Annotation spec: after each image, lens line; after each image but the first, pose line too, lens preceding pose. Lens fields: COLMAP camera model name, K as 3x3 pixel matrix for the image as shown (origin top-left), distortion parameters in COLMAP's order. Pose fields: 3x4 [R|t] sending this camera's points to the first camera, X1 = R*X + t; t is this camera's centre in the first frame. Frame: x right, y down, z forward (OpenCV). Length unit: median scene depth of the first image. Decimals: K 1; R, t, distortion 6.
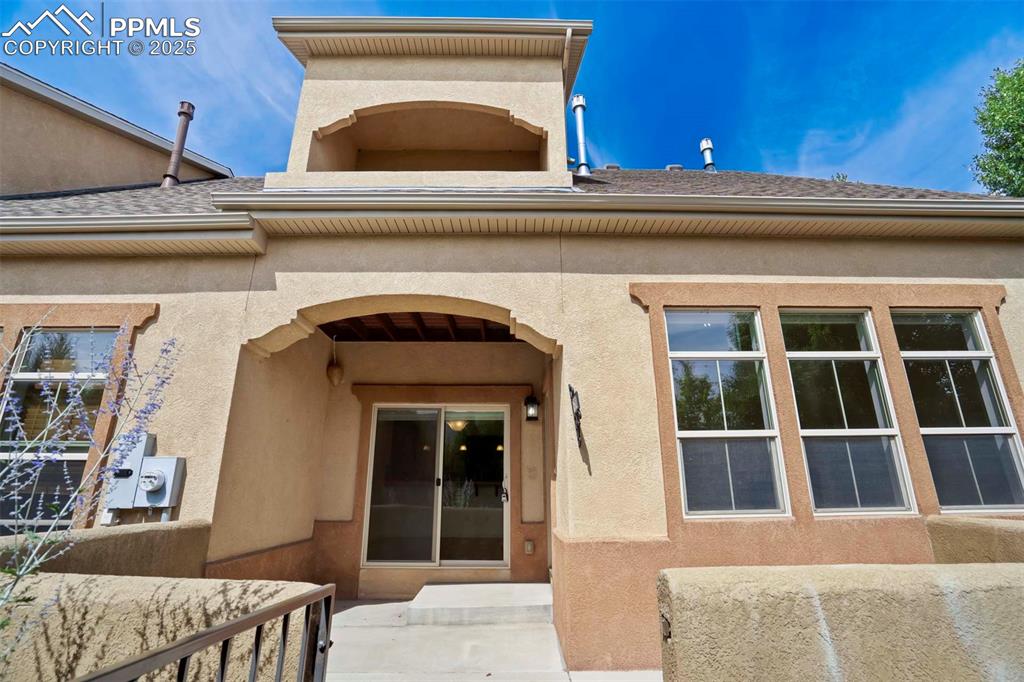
lens RADIAL K [[484.5, 0, 516.9], [0, 484.5, 341.0], [0, 0, 1]] dist [-0.041847, 0.018792]
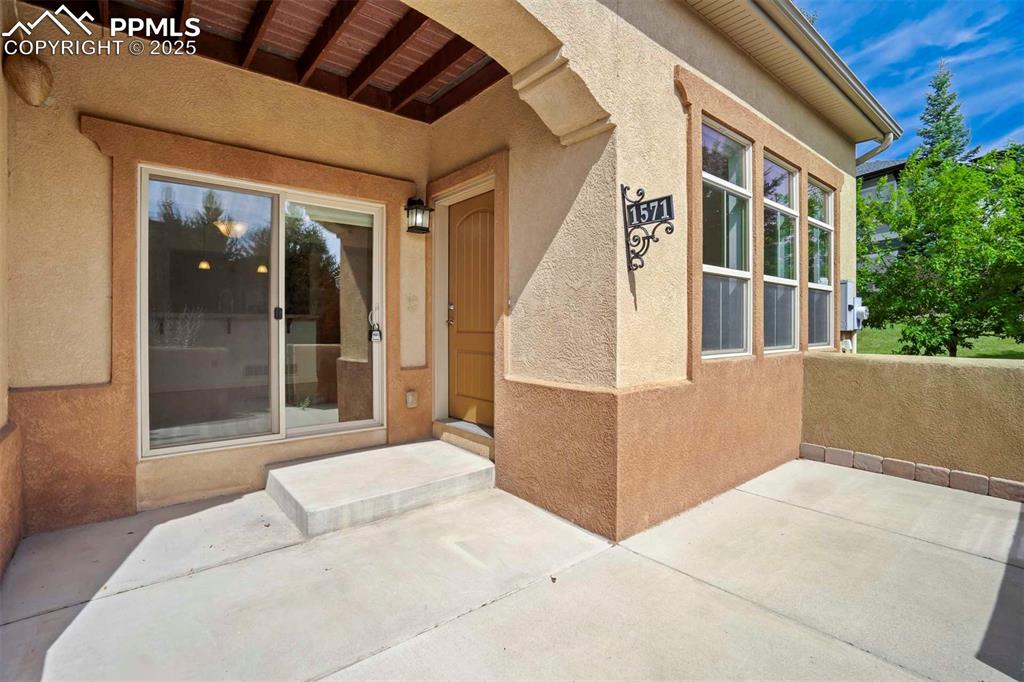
lens RADIAL K [[484.5, 0, 514.1], [0, 484.5, 325.9], [0, 0, 1]] dist [-0.041847, 0.018792]
pose [[0.772128, 0.007056, 0.635427, -0.412601], [-0.194324, 0.954660, 0.225528, 0.141795], [-0.605026, -0.297615, 0.738491, 0.460199]]
